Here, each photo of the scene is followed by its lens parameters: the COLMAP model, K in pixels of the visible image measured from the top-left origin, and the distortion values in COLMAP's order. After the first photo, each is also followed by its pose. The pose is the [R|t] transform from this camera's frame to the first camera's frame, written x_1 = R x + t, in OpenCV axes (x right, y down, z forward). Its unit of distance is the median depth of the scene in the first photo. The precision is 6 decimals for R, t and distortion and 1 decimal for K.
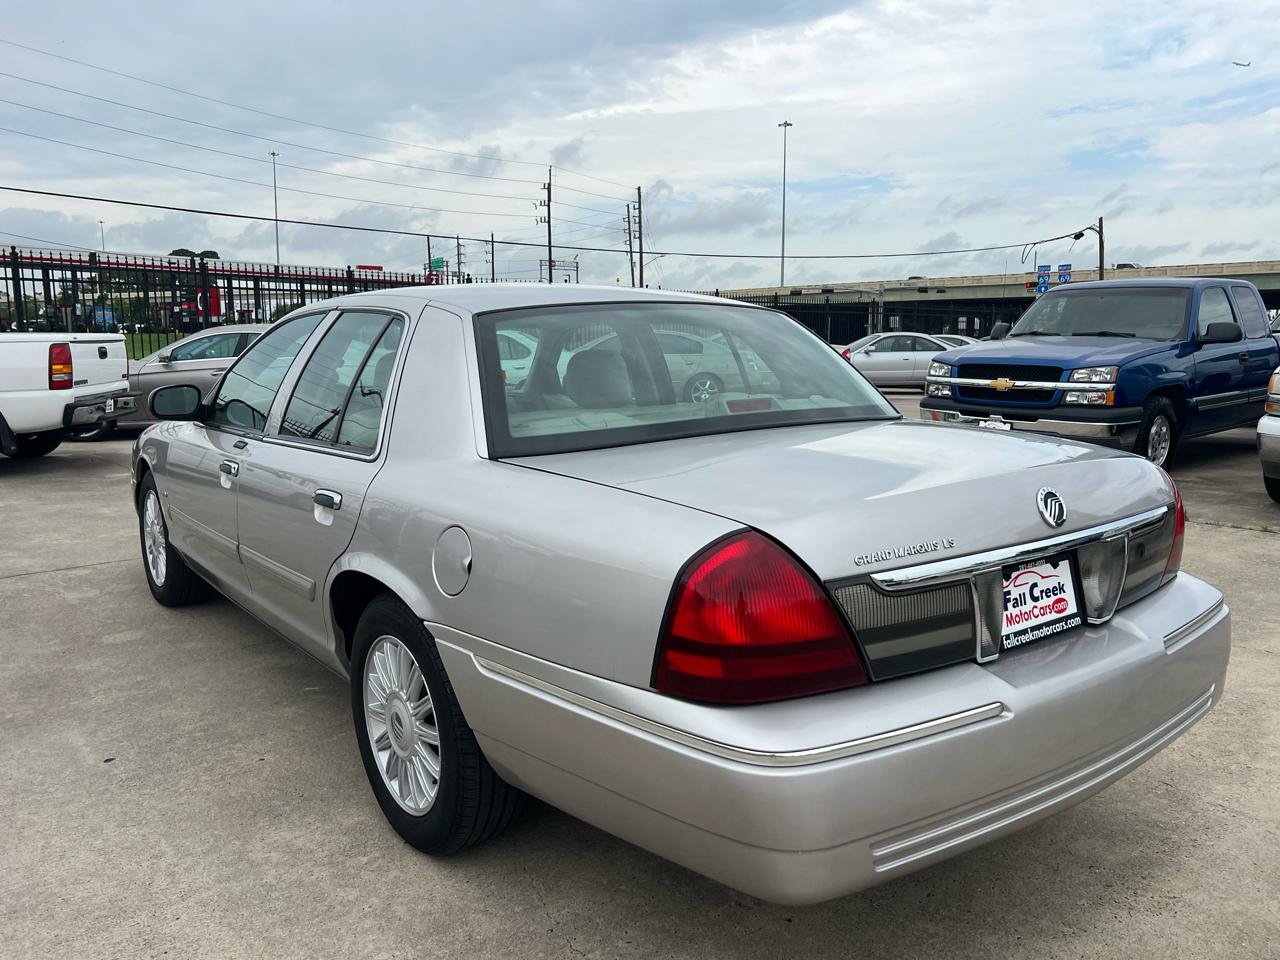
lens RADIAL K [[1041.4, 0, 620.0], [0, 1041.4, 457.6], [0, 0, 1]] dist [0.033325, -0.038664]
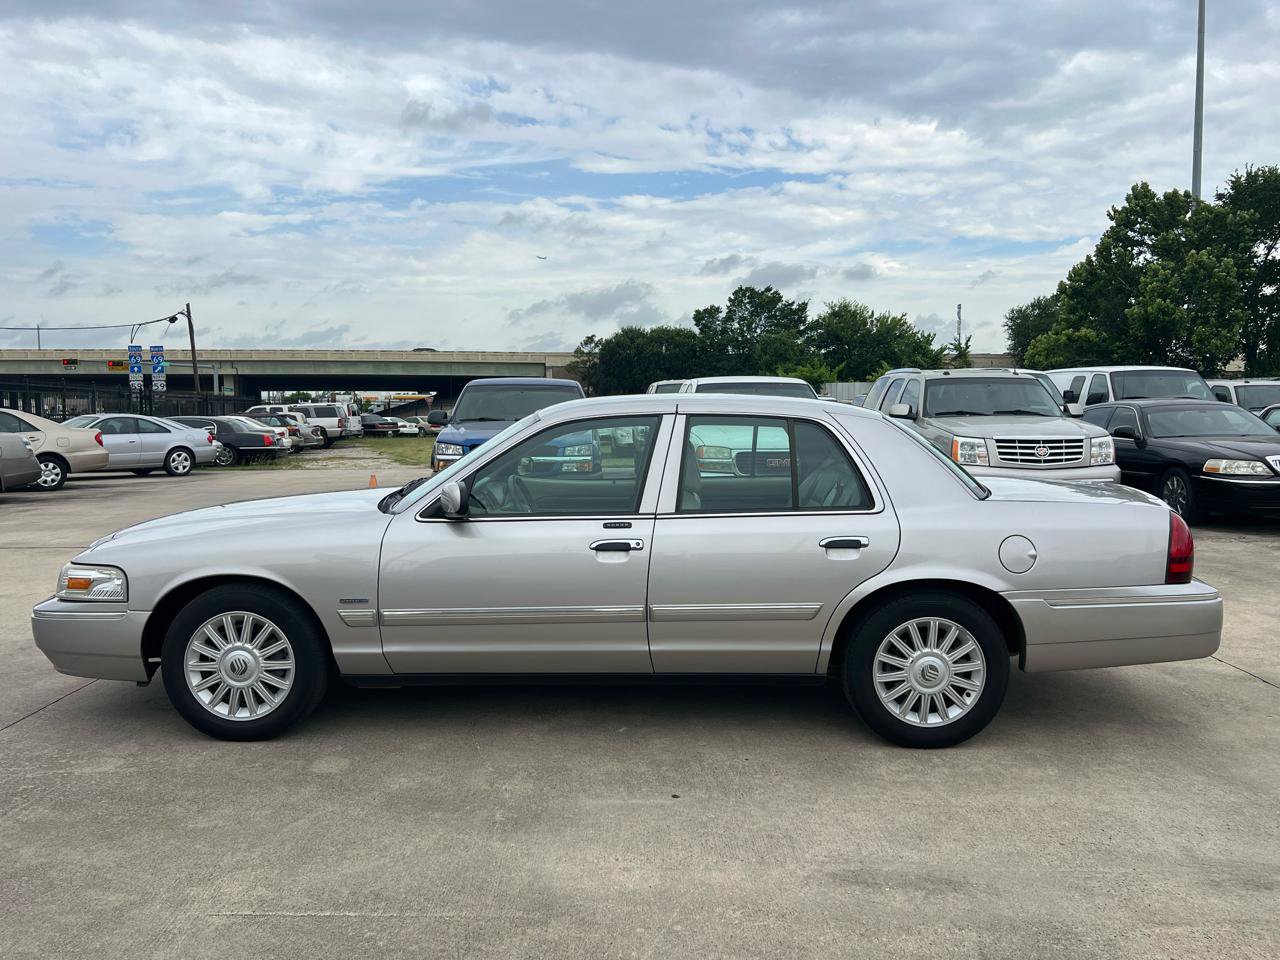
lens RADIAL K [[1041.4, 0, 620.0], [0, 1041.4, 457.6], [0, 0, 1]] dist [0.033325, -0.038664]
pose [[0.600396, -0.039769, 0.798713, -1.030243], [0.097153, 0.994992, -0.023489, -0.051364], [-0.793780, 0.091700, 0.601253, 0.212974]]
